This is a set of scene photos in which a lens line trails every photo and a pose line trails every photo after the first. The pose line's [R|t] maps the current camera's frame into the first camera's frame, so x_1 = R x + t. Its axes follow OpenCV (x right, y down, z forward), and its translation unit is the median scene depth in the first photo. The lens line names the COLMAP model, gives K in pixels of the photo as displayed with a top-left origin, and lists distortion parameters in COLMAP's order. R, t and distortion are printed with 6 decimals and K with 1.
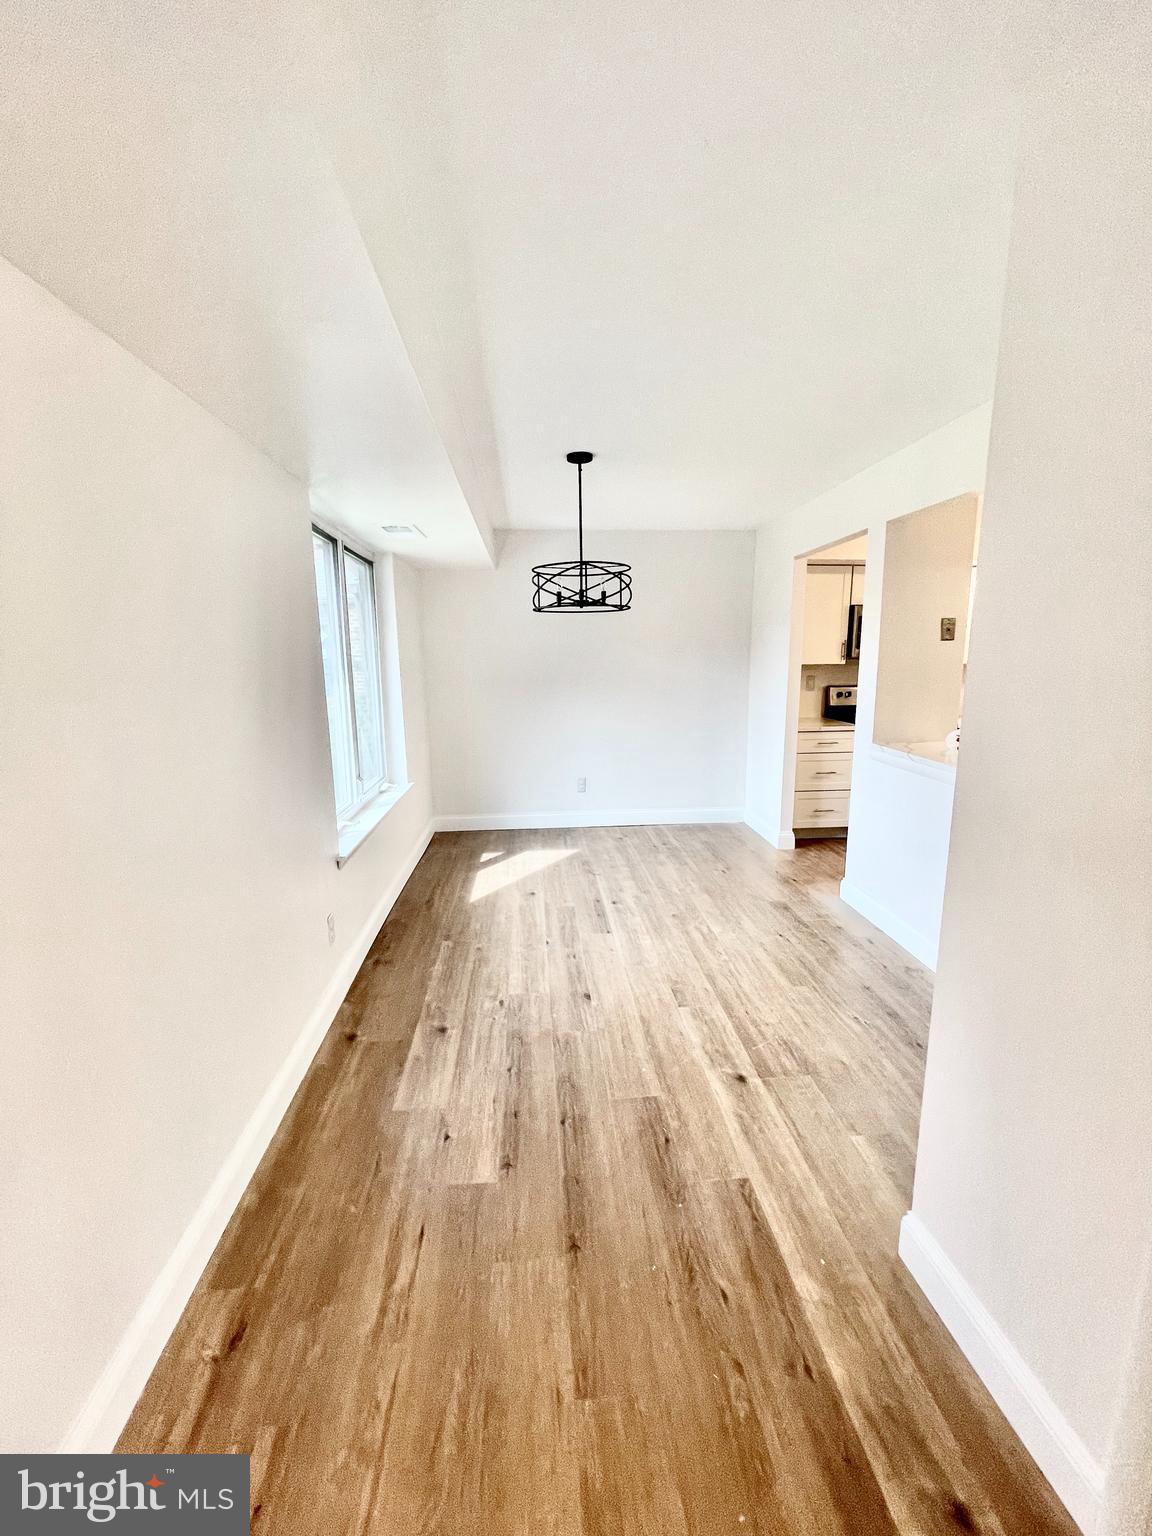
lens RADIAL K [[616.6, 0, 577.8], [0, 616.6, 770.6], [0, 0, 1]] dist [-0.000785, 0.000619]
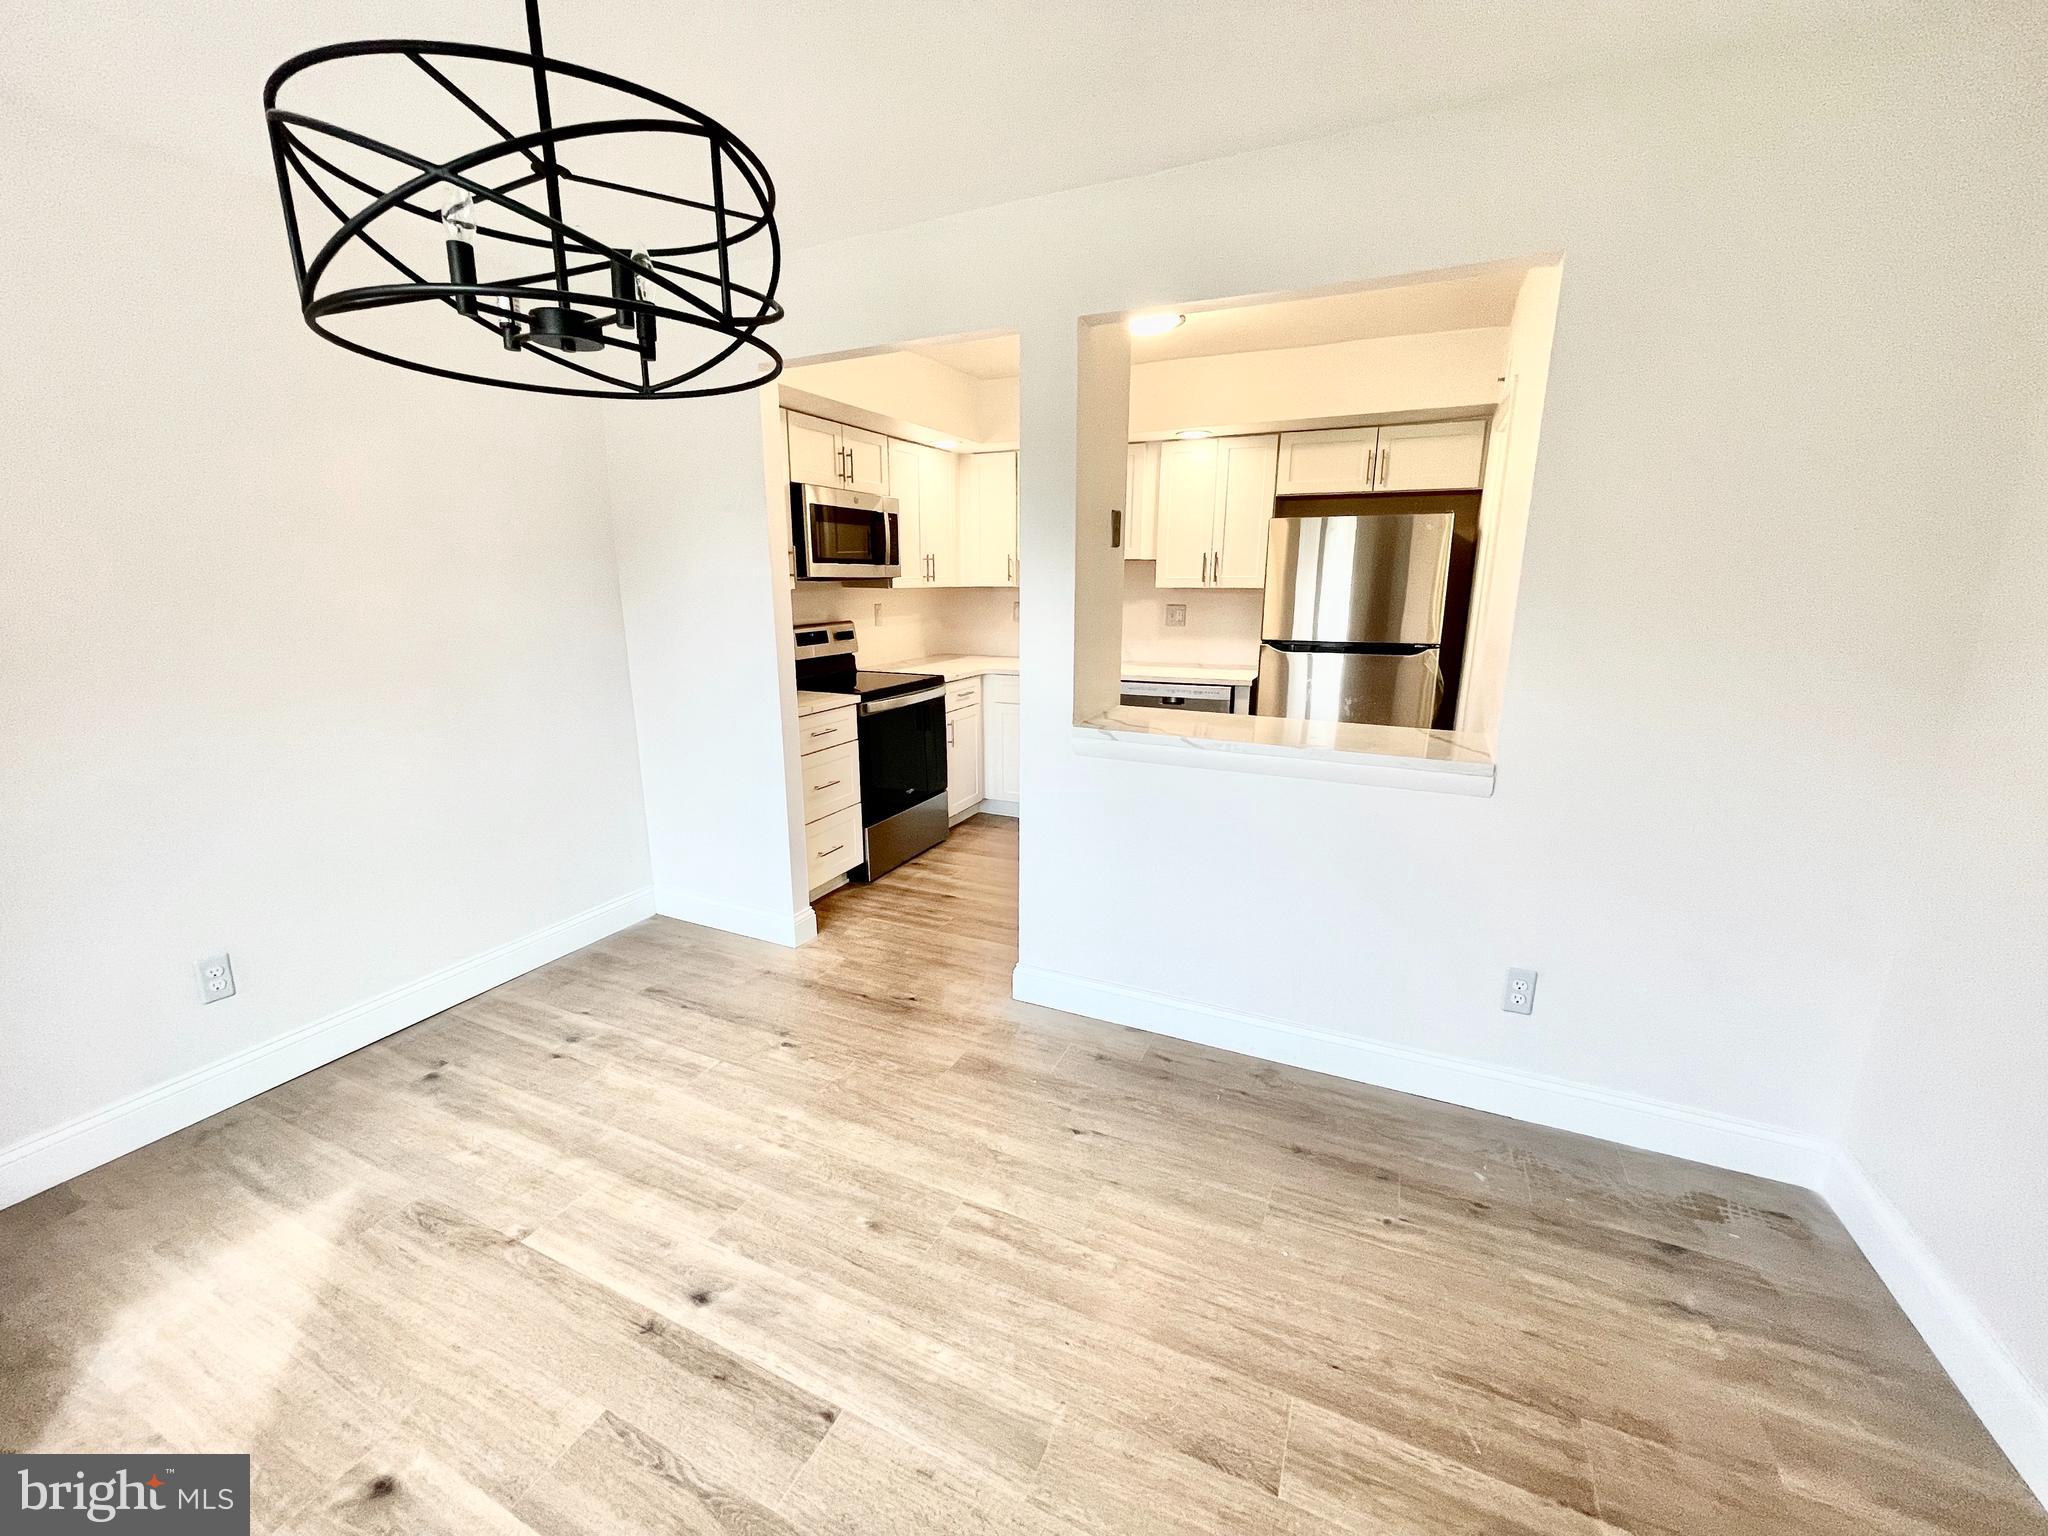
lens RADIAL K [[822.2, 0, 1016.5], [0, 822.2, 767.1], [0, 0, 1]] dist [-0.000785, 0.000619]
pose [[0.491917, -0.188910, 0.849901, -0.178592], [0.154753, 0.979604, 0.128169, -0.100735], [-0.856779, 0.068476, 0.511118, 0.574296]]
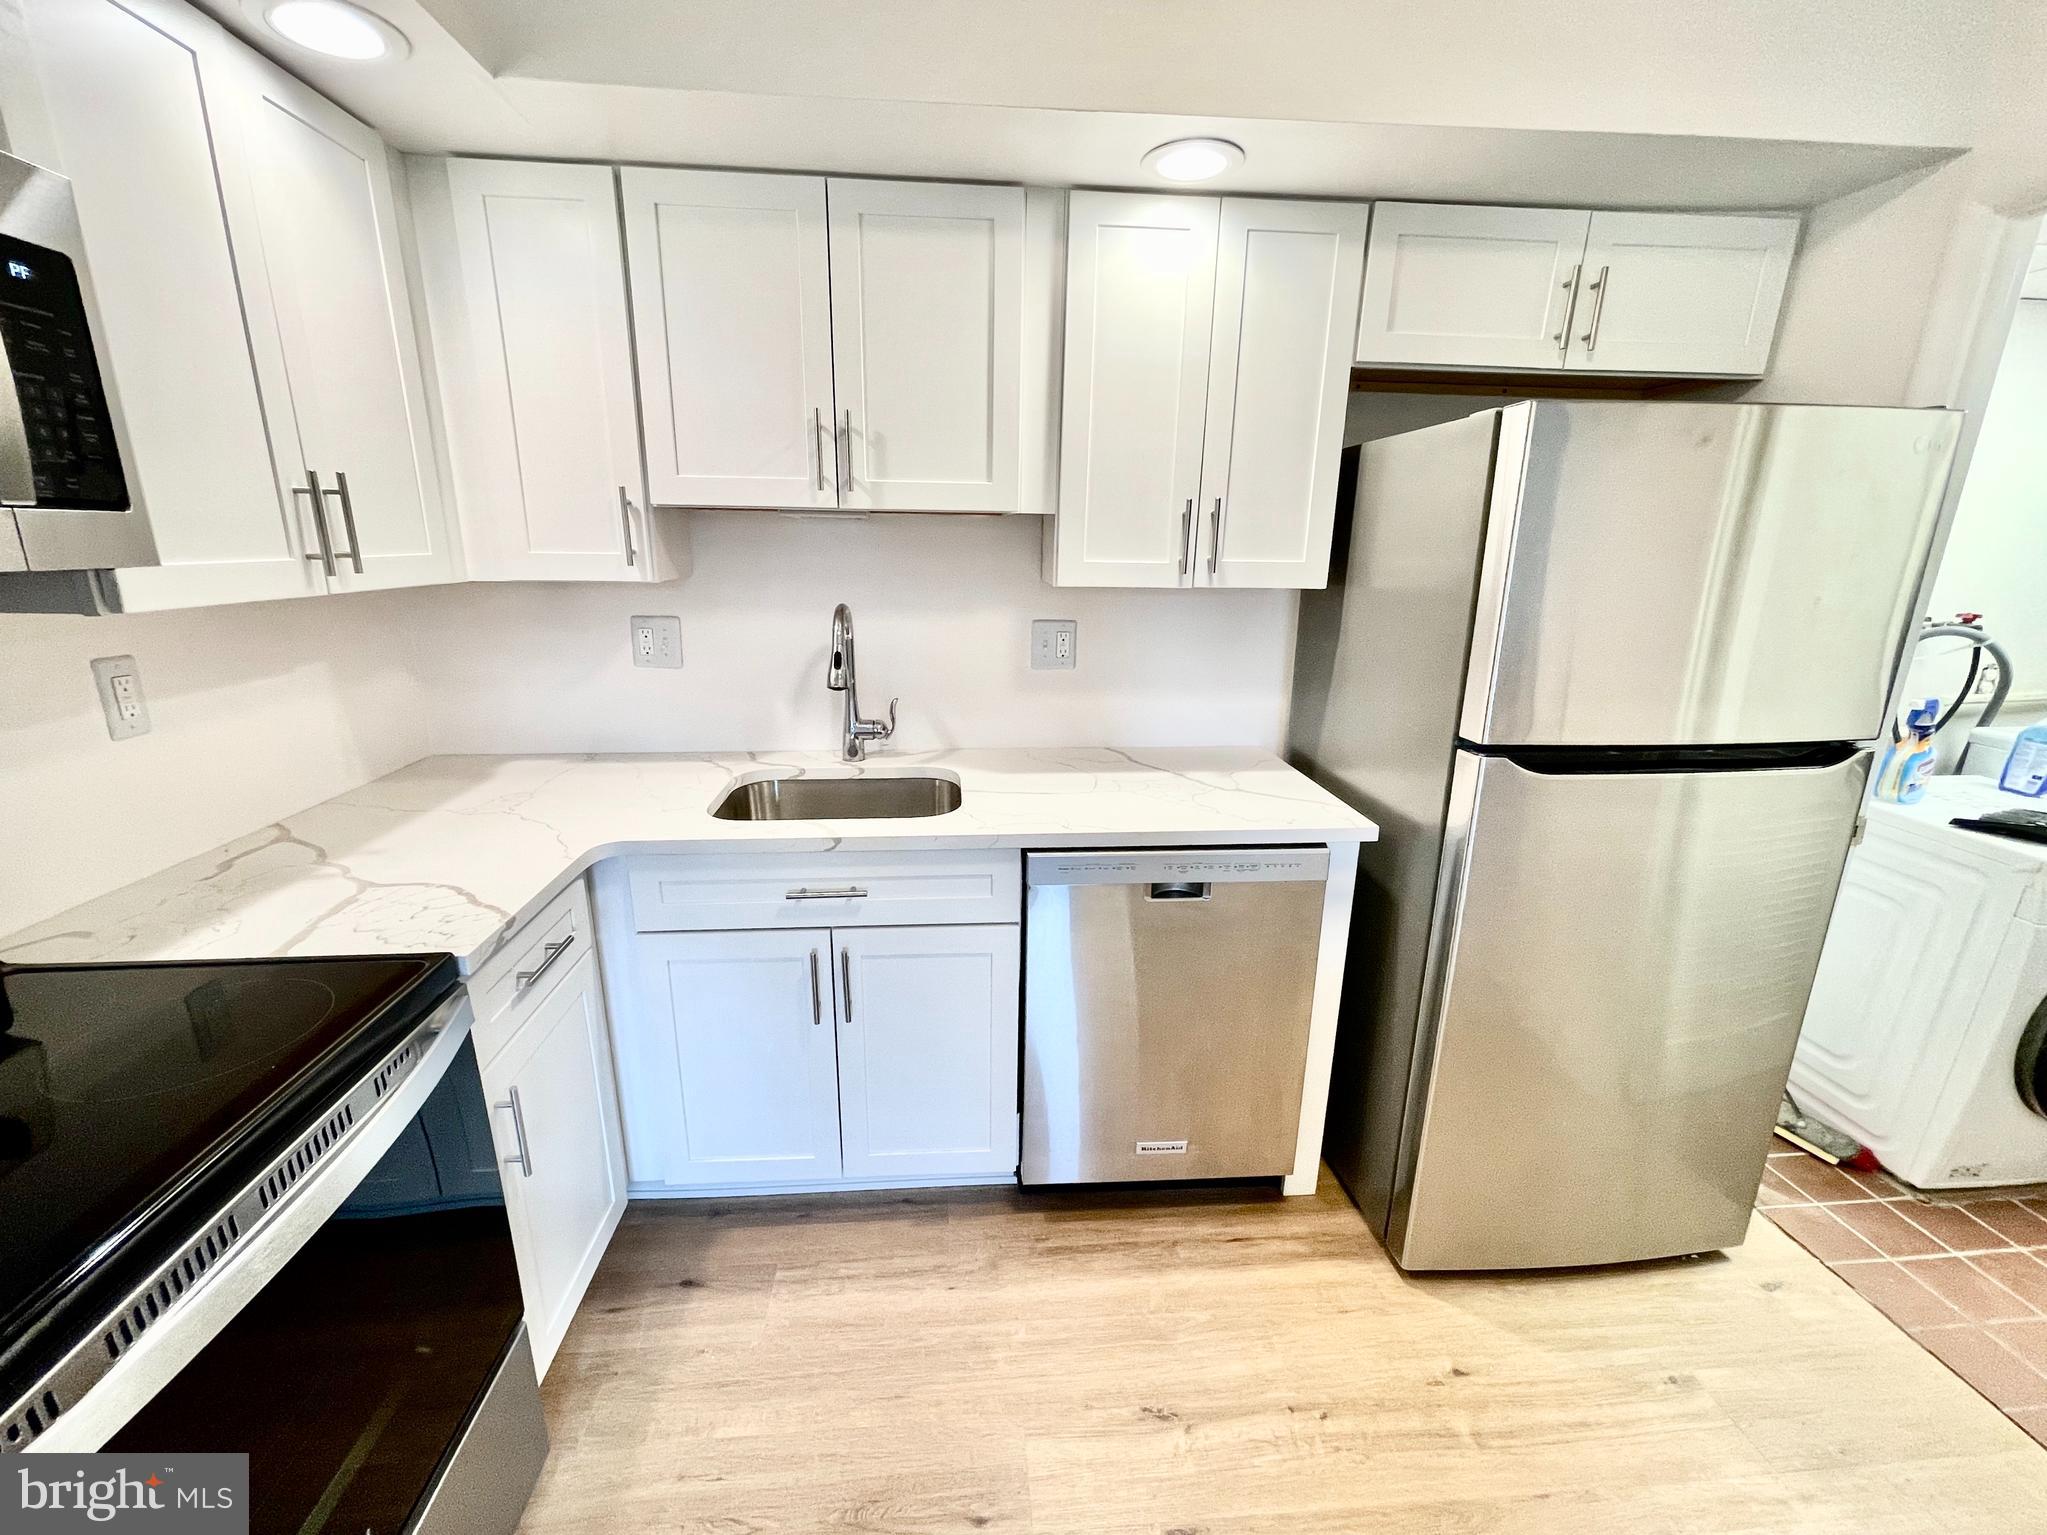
lens RADIAL K [[821.8, 0, 991.3], [0, 821.8, 757.4], [0, 0, 1]] dist [-0.000785, 0.000619]
pose [[-0.008800, -0.246076, 0.969211, 0.506088], [0.172493, 0.954345, 0.243868, -0.199609], [-0.984971, 0.169328, 0.034048, 1.031030]]
